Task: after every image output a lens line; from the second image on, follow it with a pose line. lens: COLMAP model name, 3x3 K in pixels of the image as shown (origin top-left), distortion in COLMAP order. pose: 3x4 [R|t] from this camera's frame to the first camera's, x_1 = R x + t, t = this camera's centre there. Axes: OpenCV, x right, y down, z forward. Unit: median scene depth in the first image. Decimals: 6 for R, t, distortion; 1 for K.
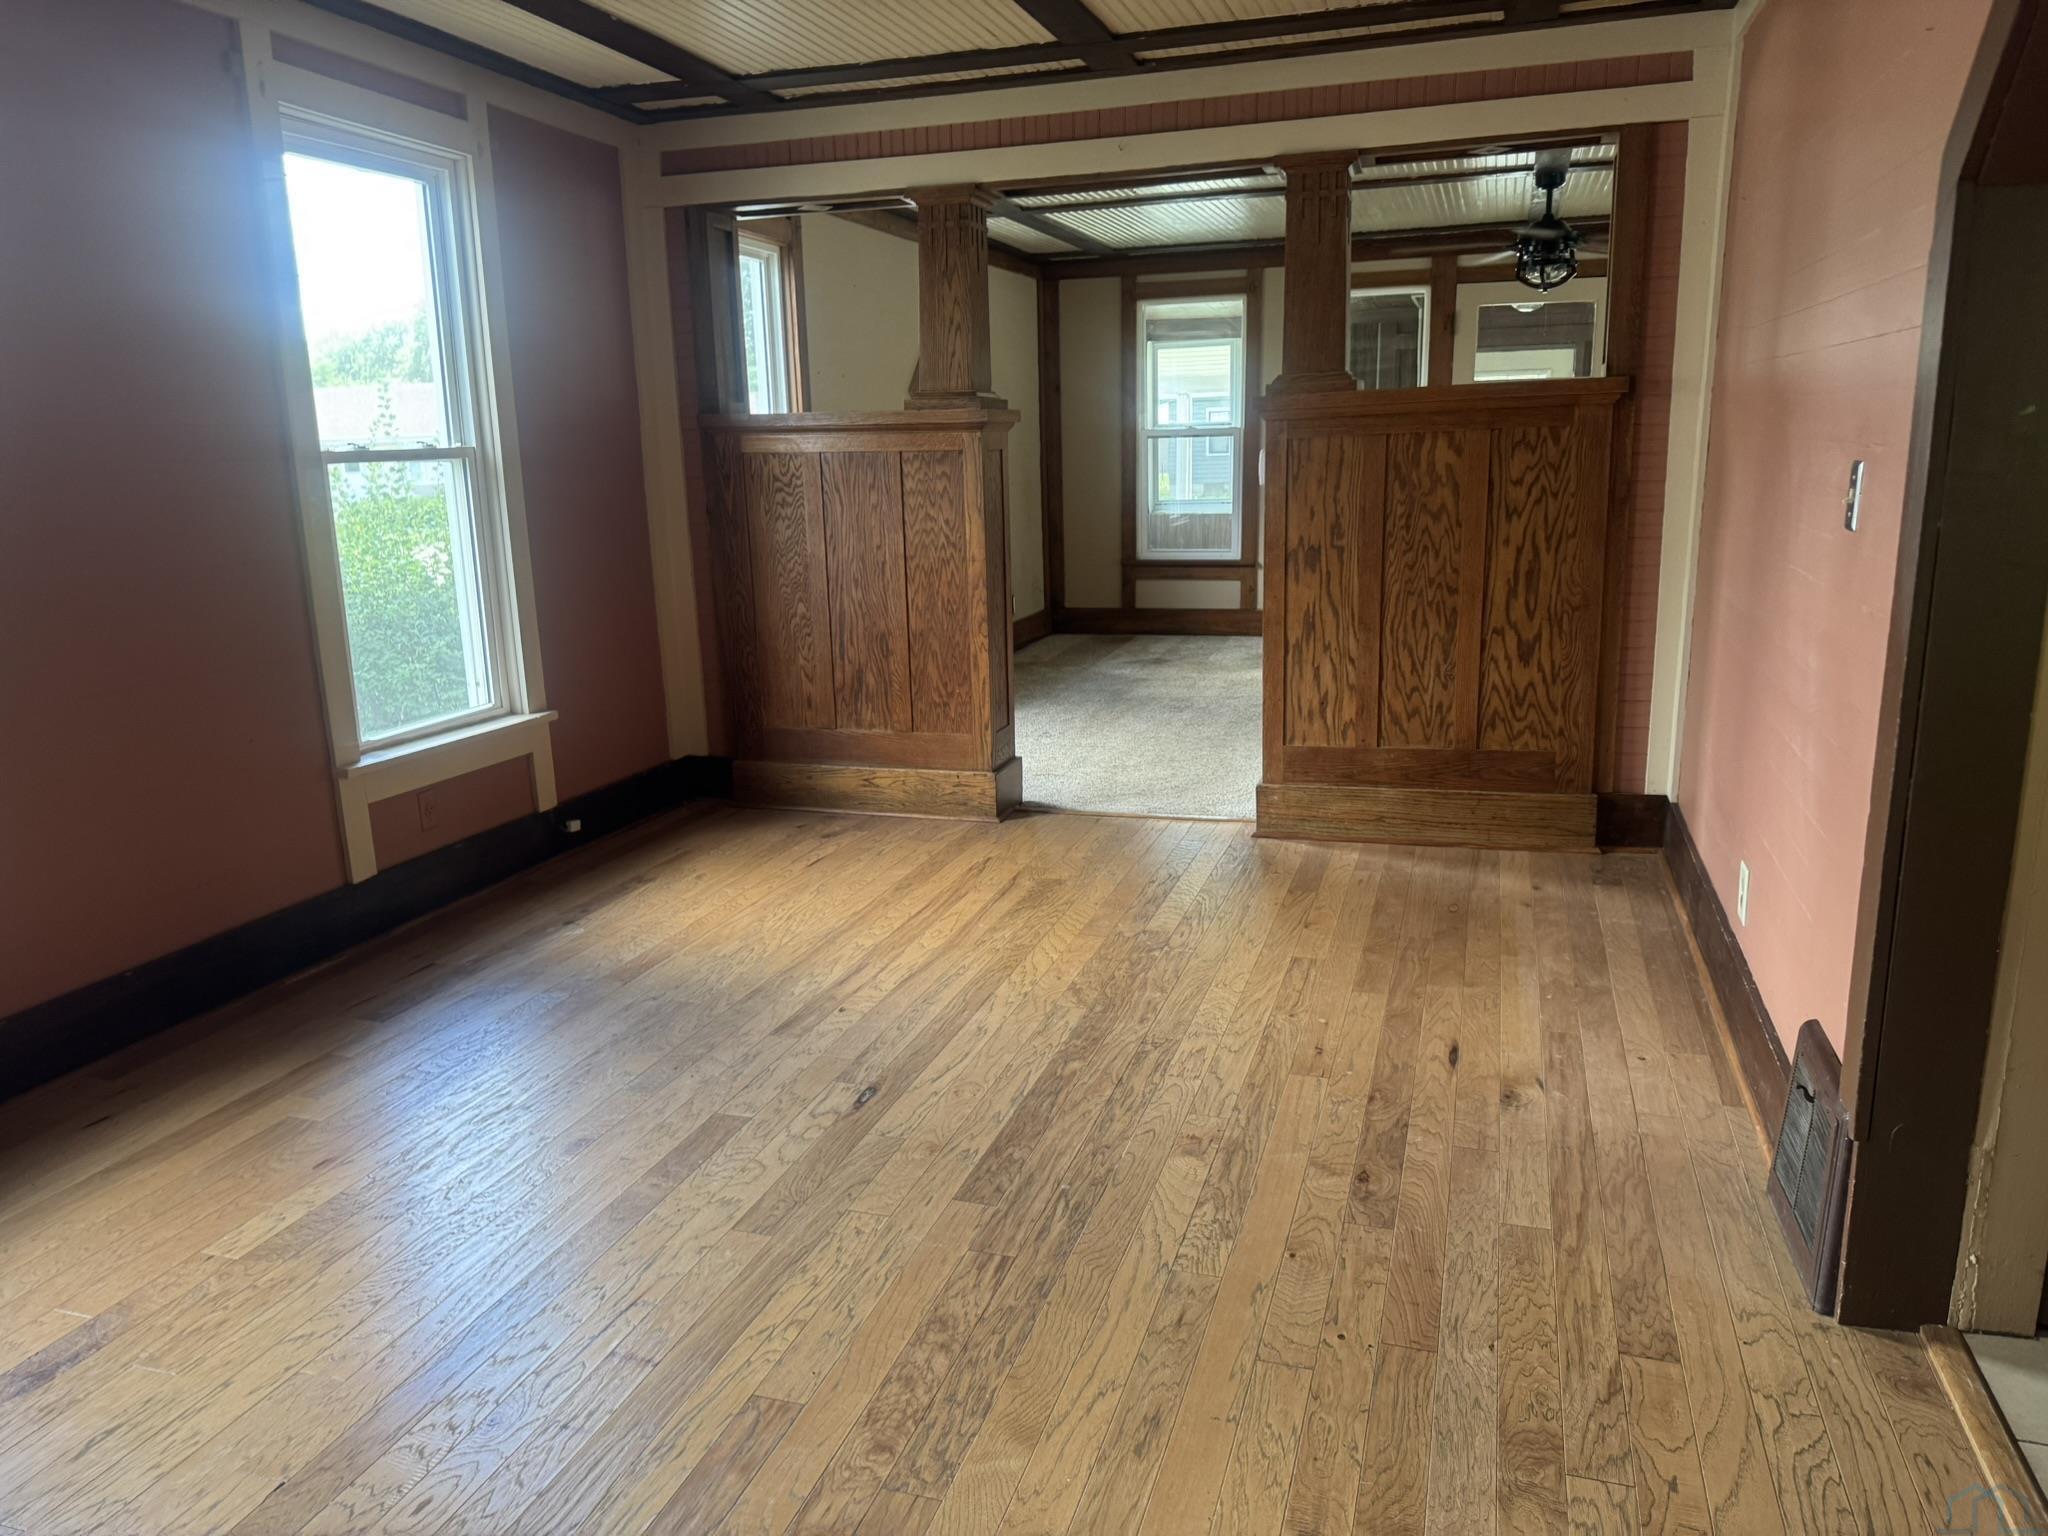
lens RADIAL K [[1423.3, 0, 1026.3], [0, 1423.3, 771.5], [0, 0, 1]] dist [0.010023, -0.000211]
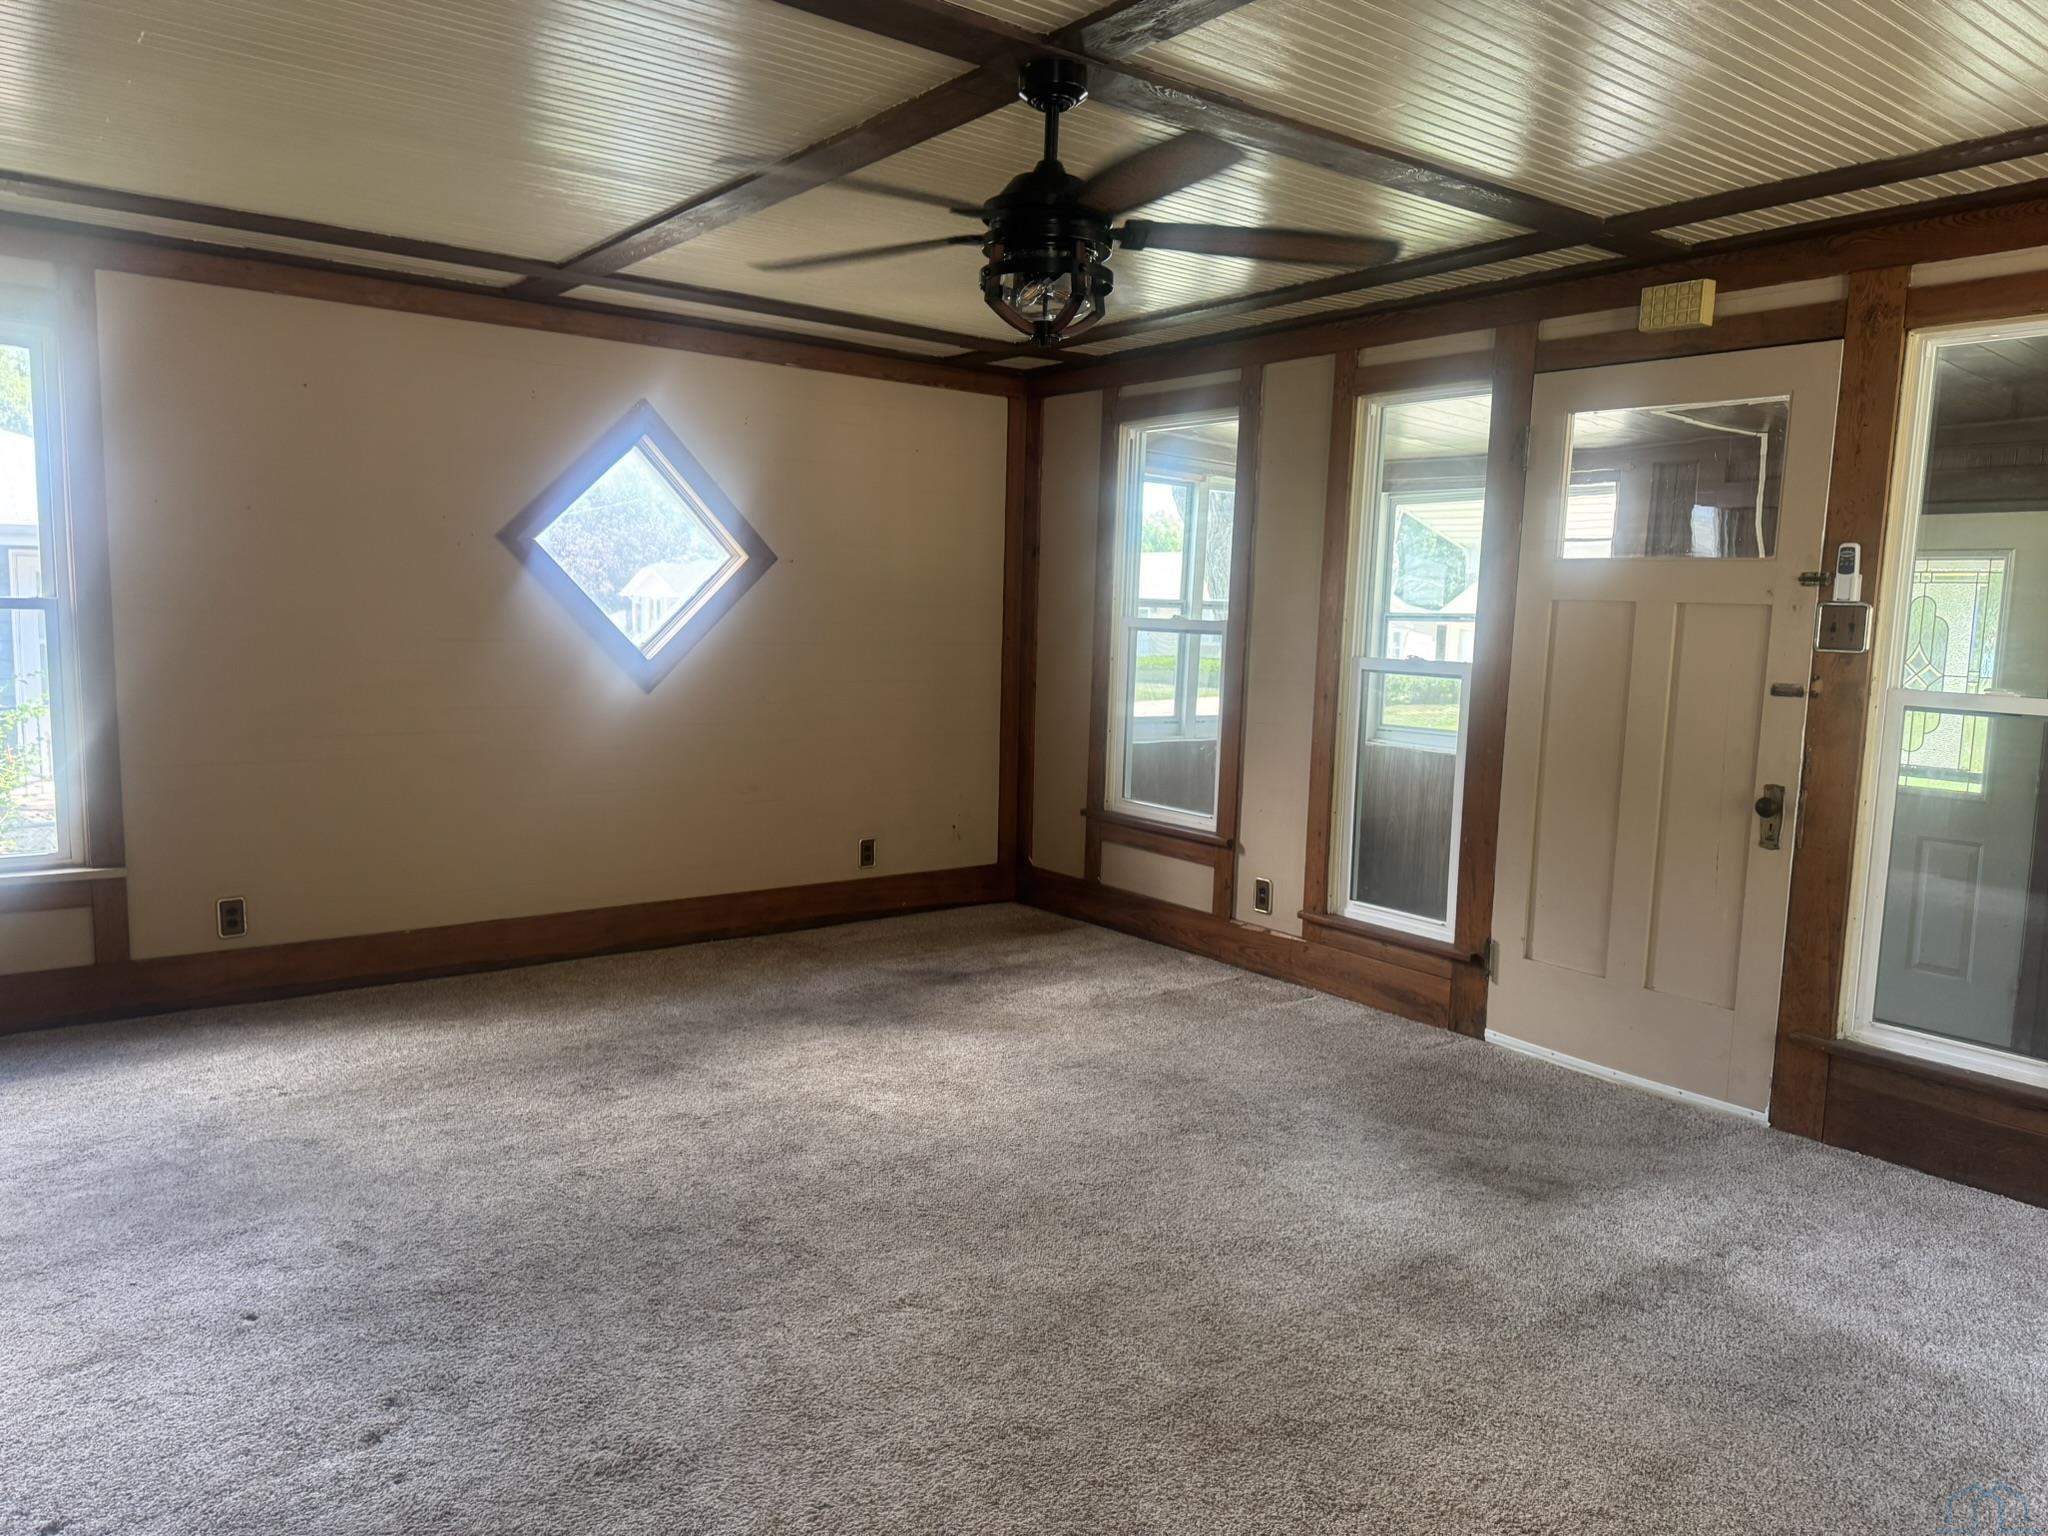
lens RADIAL K [[1423.3, 0, 1022.7], [0, 1423.3, 762.1], [0, 0, 1]] dist [0.010023, -0.000211]
pose [[0.821769, 0.114196, -0.558260, 0.416020], [-0.179427, 0.981733, -0.063299, -0.125068], [0.540834, 0.152184, 0.827248, 0.447691]]
